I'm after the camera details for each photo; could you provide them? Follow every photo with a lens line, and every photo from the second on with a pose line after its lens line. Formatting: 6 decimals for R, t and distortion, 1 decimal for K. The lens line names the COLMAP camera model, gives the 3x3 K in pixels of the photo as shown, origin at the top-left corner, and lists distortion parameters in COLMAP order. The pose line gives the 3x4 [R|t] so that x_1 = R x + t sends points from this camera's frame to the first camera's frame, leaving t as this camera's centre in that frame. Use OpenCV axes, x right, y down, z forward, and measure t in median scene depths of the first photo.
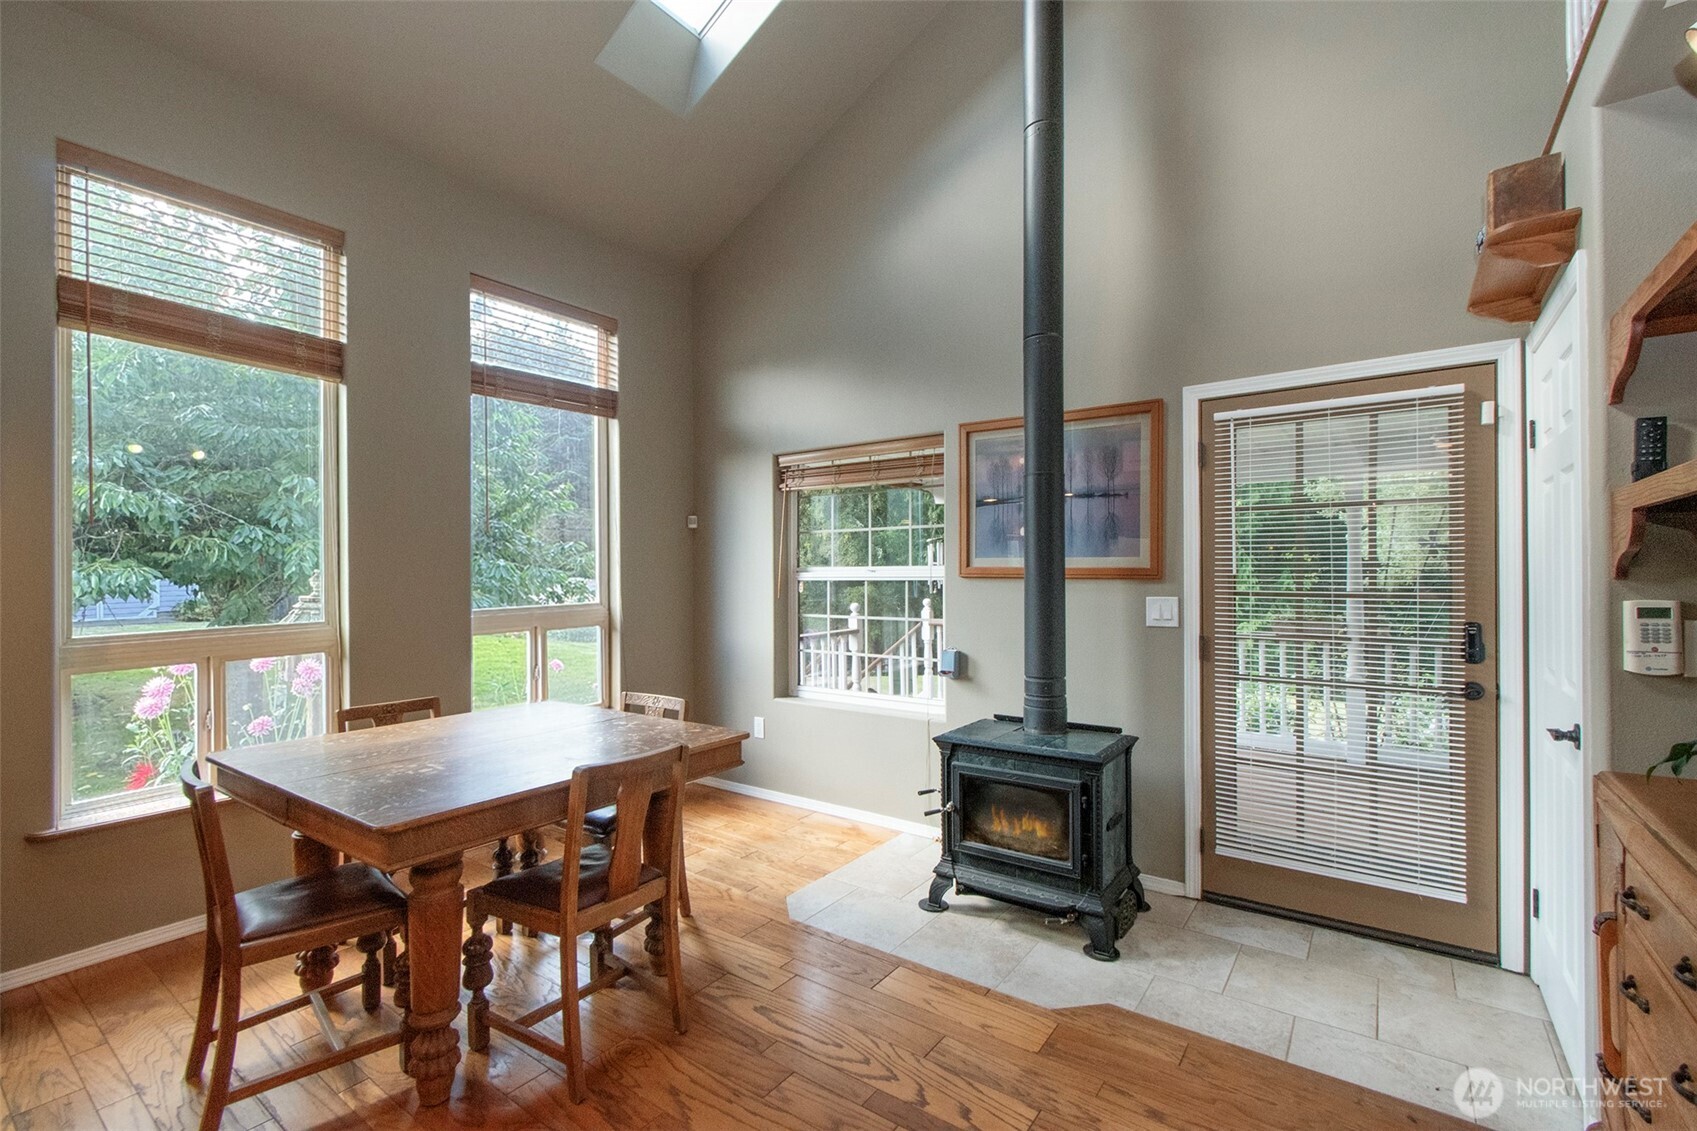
lens RADIAL K [[758.5, 0, 841.9], [0, 758.5, 573.7], [0, 0, 1]] dist [-0.002266, -0.003692]
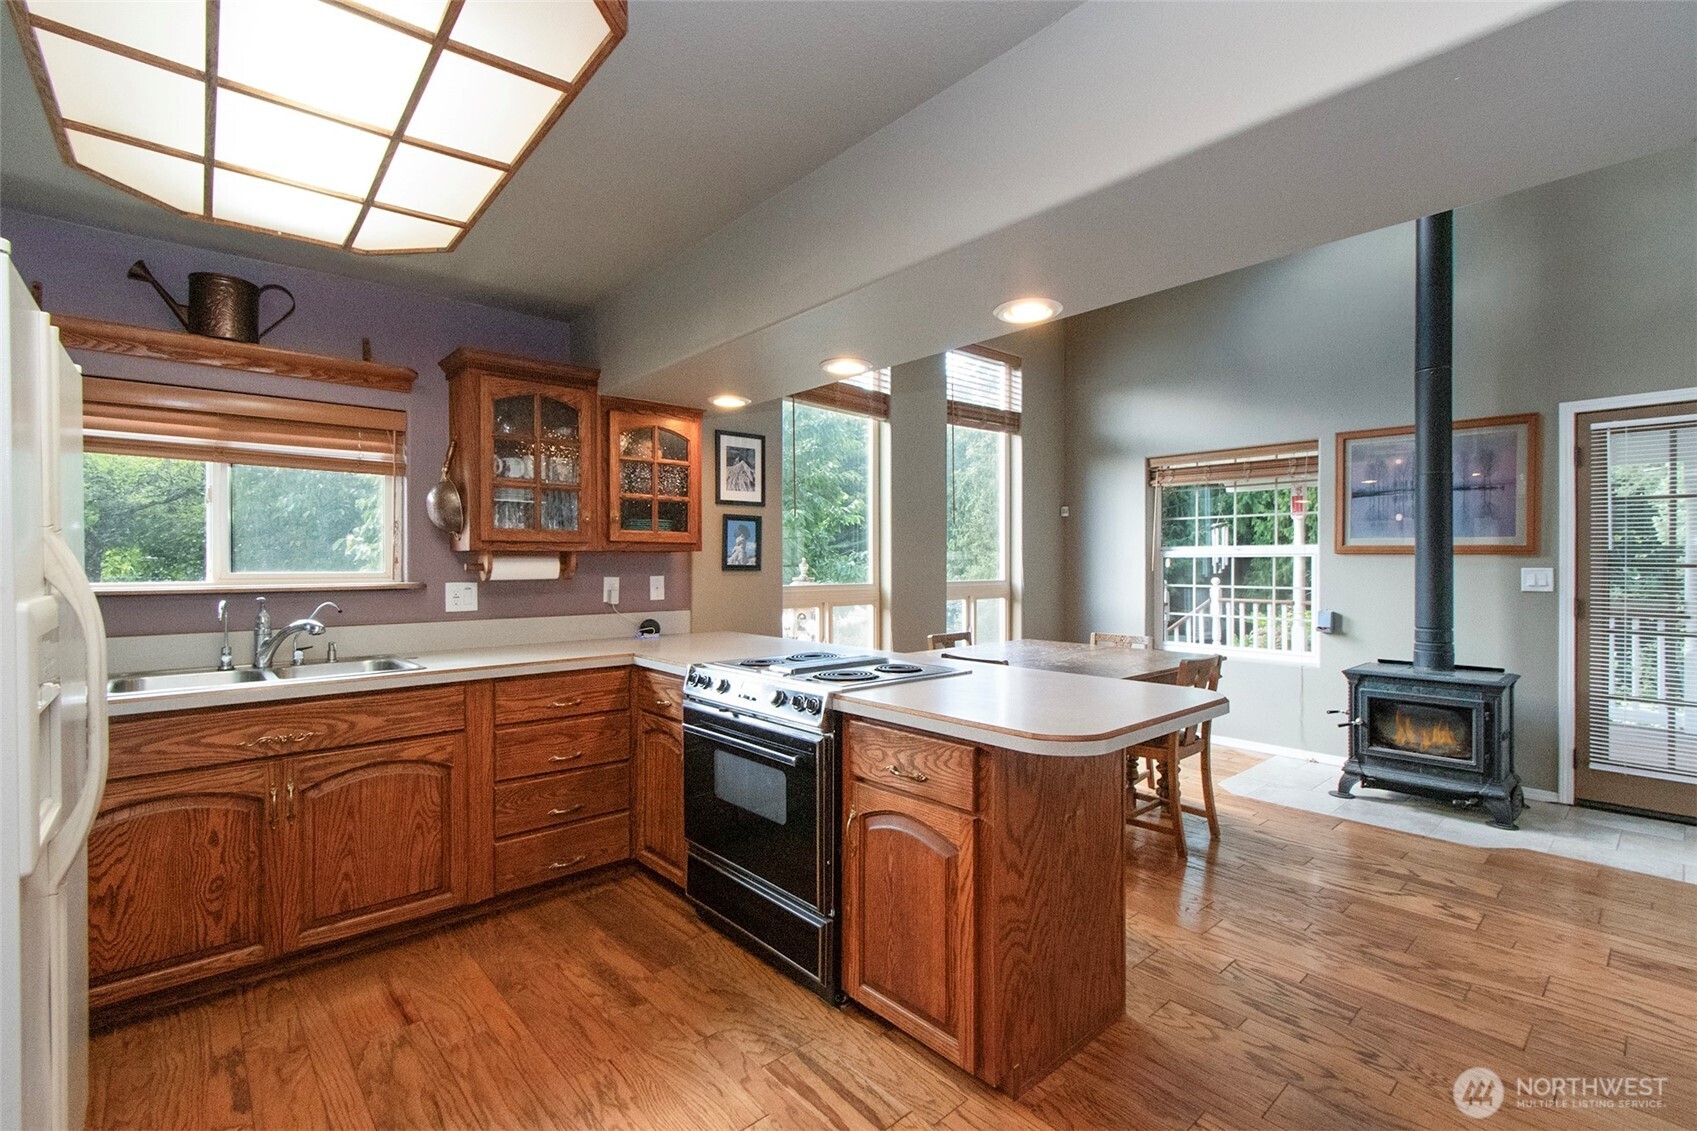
lens RADIAL K [[758.5, 0, 842.3], [0, 758.5, 561.7], [0, 0, 1]] dist [-0.002266, -0.003692]
pose [[0.975020, 0.003810, -0.222084, -0.437487], [-0.003462, 0.999992, 0.001958, 0.021895], [0.222090, -0.001140, 0.975025, -0.499069]]
